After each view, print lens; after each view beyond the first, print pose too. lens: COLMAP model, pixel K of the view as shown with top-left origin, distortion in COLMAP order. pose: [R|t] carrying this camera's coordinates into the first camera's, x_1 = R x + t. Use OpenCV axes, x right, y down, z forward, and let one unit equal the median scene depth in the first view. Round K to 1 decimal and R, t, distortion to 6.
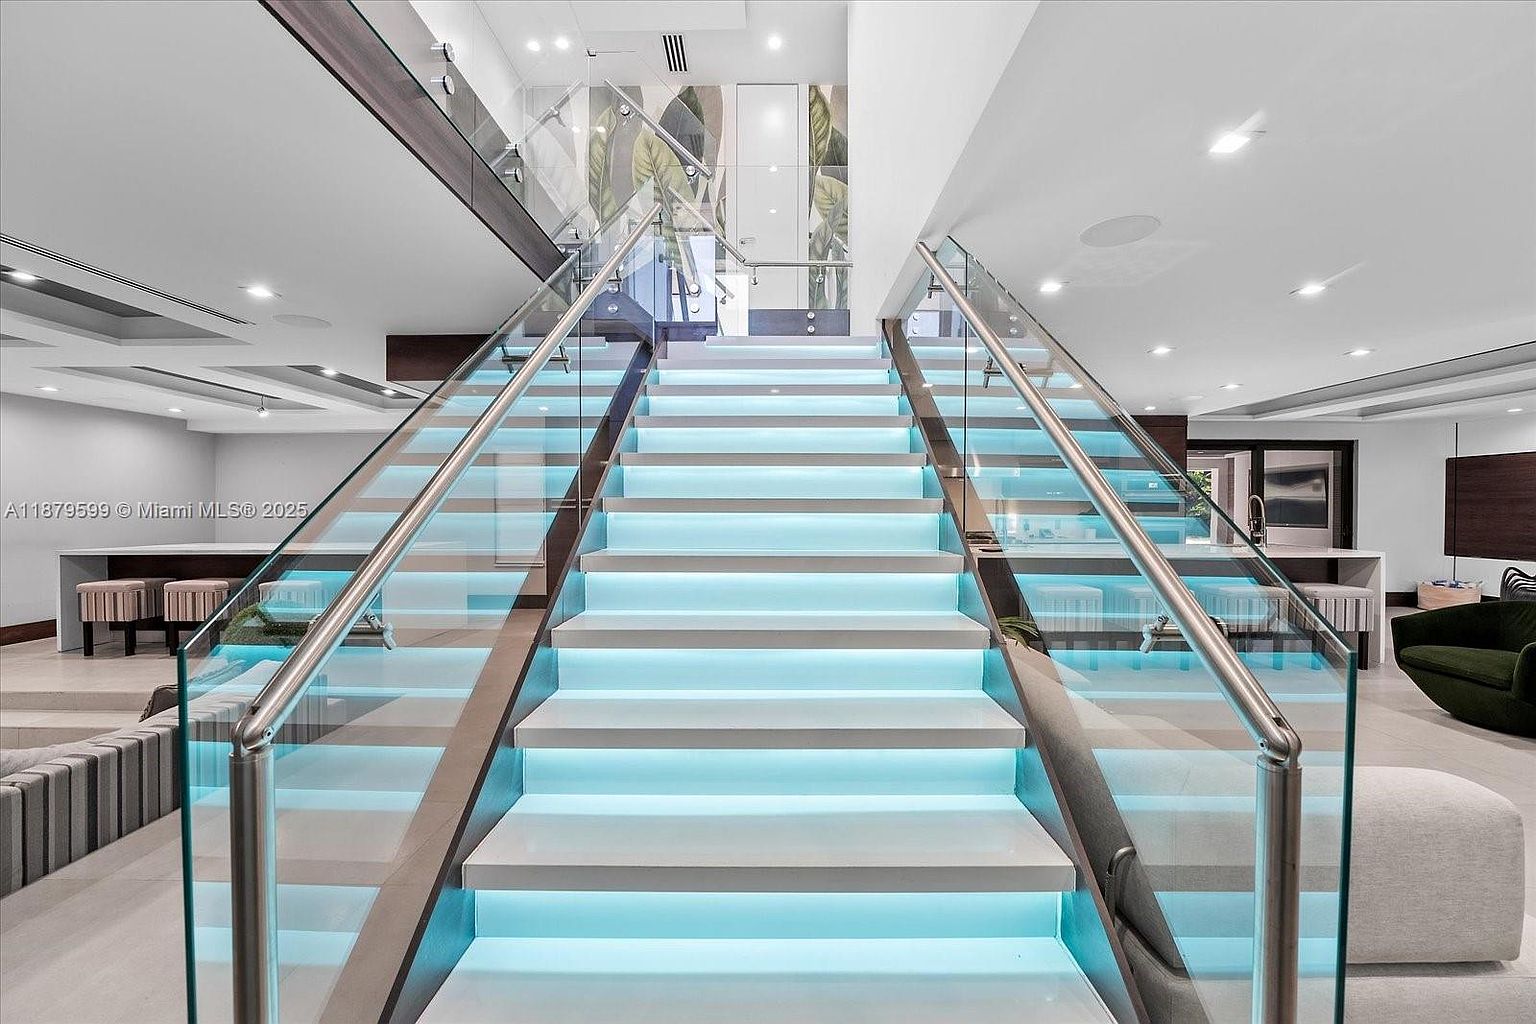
lens RADIAL K [[639.8, 0, 772.2], [0, 639.8, 510.8], [0, 0, 1]] dist [0.001881, 0.000503]
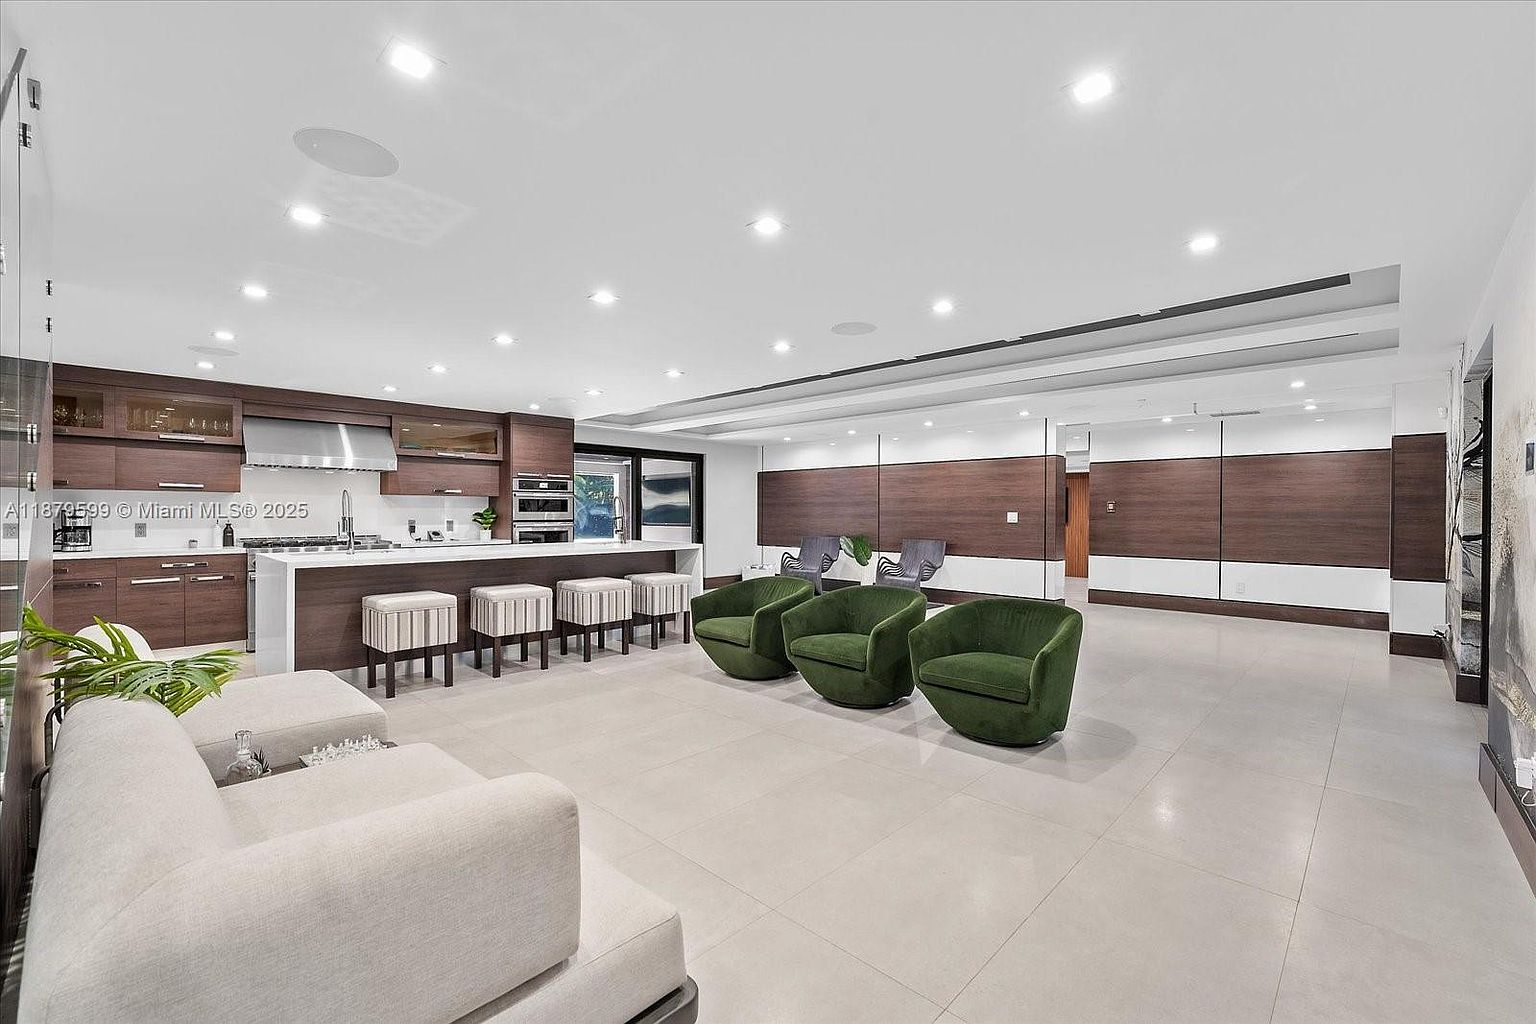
lens RADIAL K [[639.8, 0, 799.1], [0, 639.8, 512.2], [0, 0, 1]] dist [0.001881, 0.000503]
pose [[0.695693, 0.002464, 0.718335, 0.164428], [0.002853, 0.999977, -0.006193, 0.009190], [-0.718333, 0.006358, 0.695670, 0.018736]]
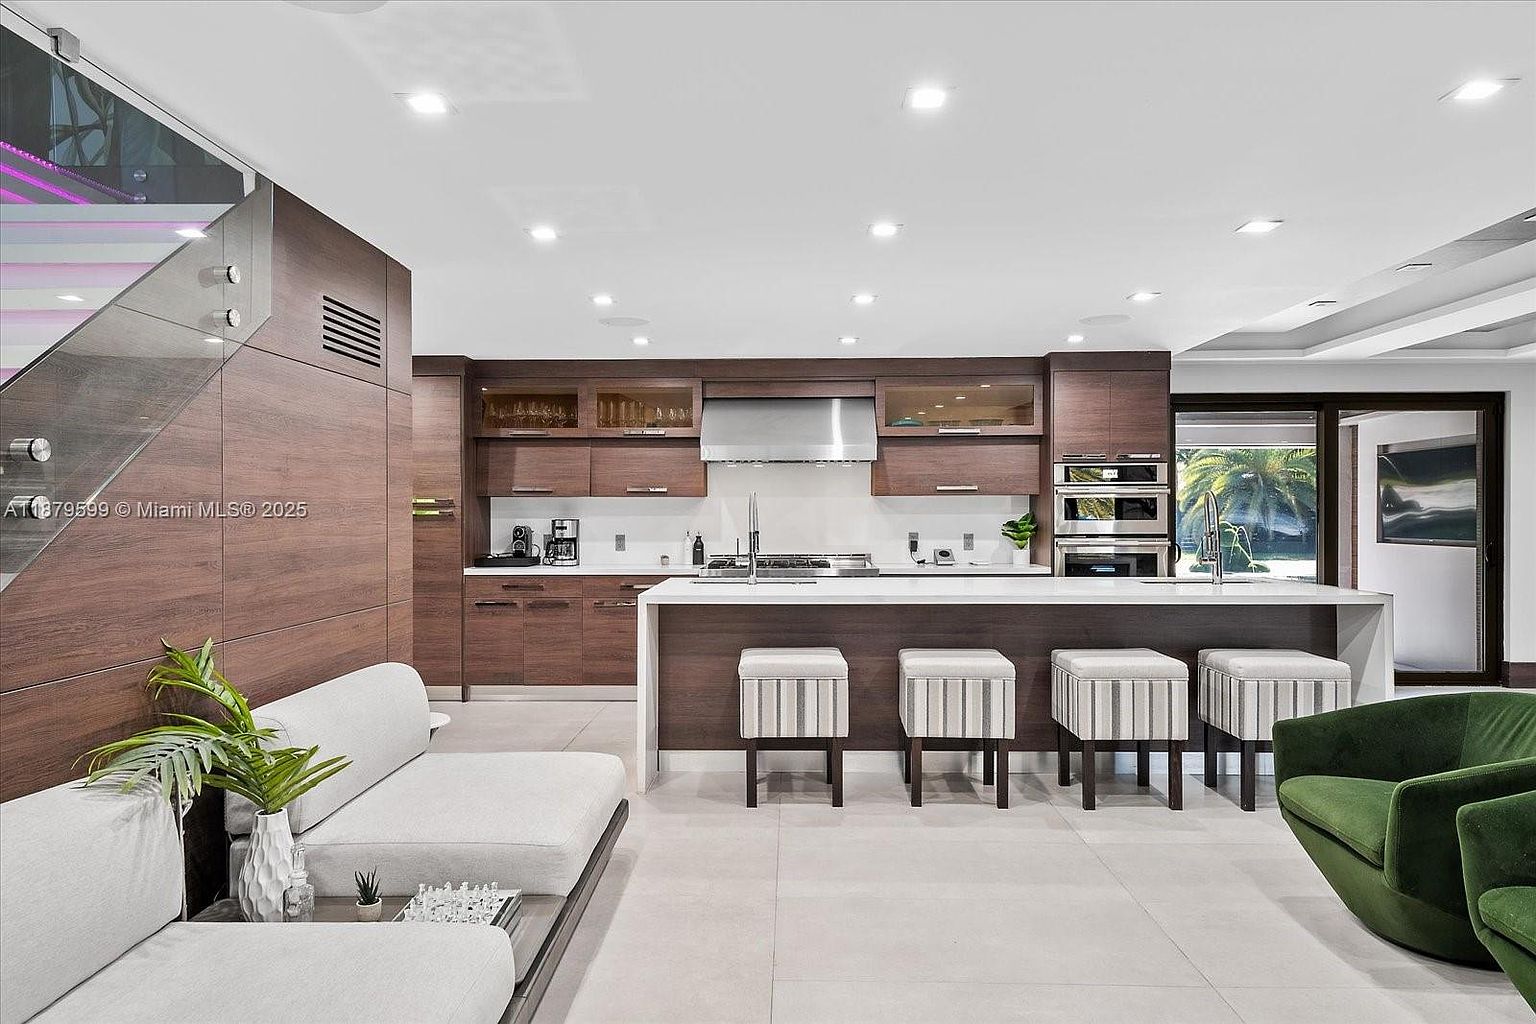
lens RADIAL K [[1023.8, 0, 772.1], [0, 1023.8, 514.1], [0, 0, 1]] dist [0.028229, -0.000191]
pose [[0.998631, -0.000299, -0.052298, 0.358329], [-0.000020, 0.999981, -0.006099, 0.001294], [0.052299, 0.006092, 0.998613, 0.071307]]
